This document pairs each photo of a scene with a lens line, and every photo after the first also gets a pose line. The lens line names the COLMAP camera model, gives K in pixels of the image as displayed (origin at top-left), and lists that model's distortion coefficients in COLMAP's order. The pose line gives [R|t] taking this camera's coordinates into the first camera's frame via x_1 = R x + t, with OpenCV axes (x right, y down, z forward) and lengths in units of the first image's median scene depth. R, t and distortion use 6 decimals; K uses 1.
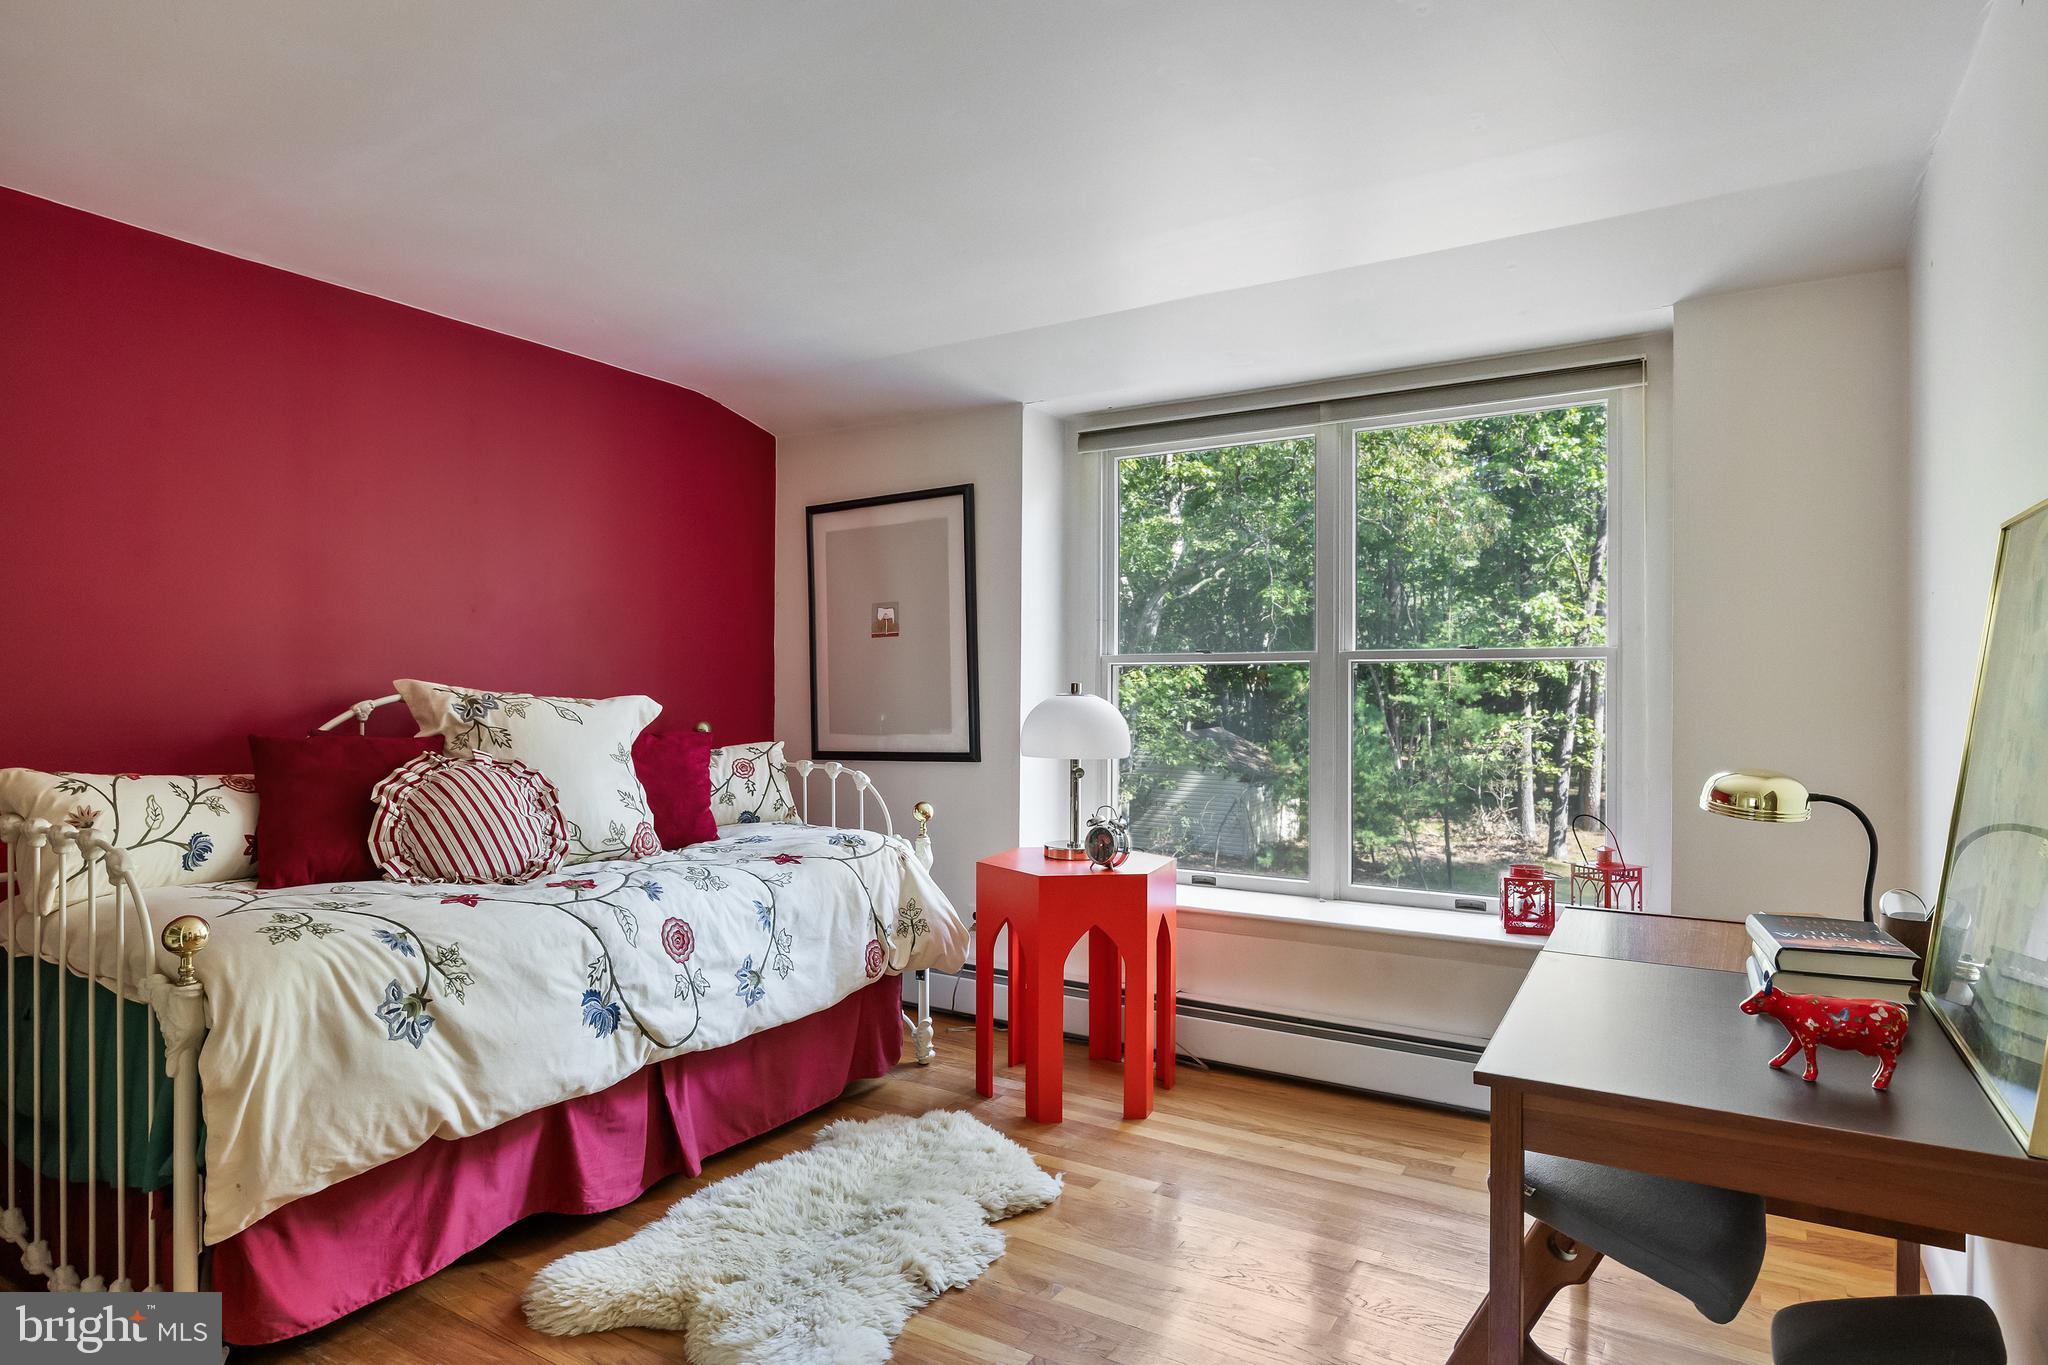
lens RADIAL K [[1118.7, 0, 1024.0], [0, 1118.7, 682.5], [0, 0, 1]] dist [-0.002334, -0.000948]
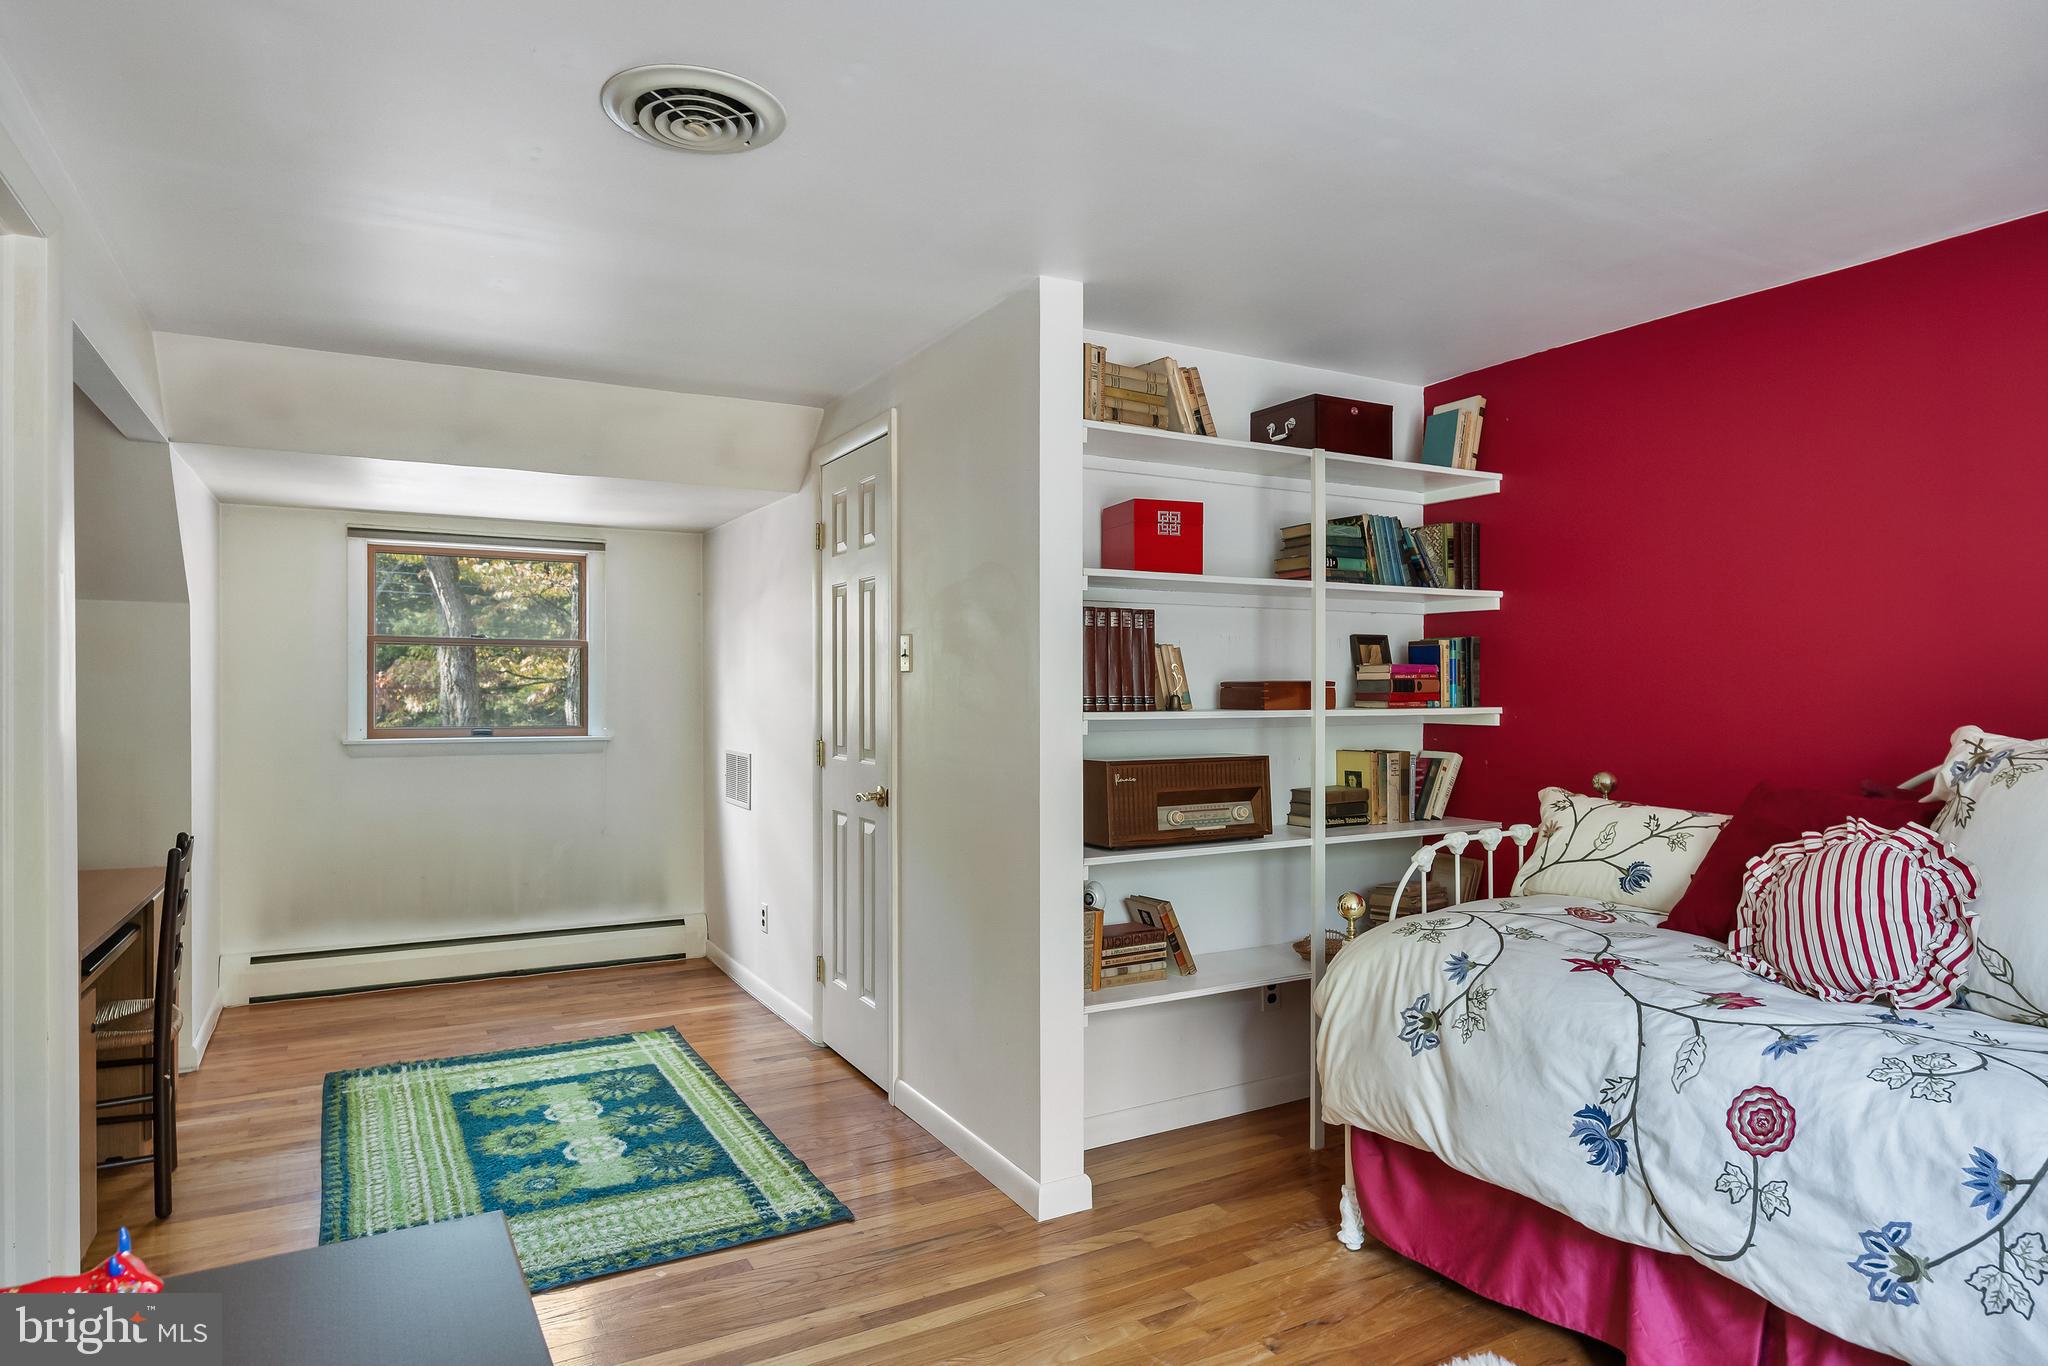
lens RADIAL K [[1188.5, 0, 1024.0], [0, 1188.5, 683.0], [0, 0, 1]] dist [-0.017562, -0.000280]
pose [[-0.492189, -0.005663, -0.870470, 0.585759], [0.004971, 0.999944, -0.009316, -0.034922], [0.870474, -0.008912, -0.492133, 1.051906]]
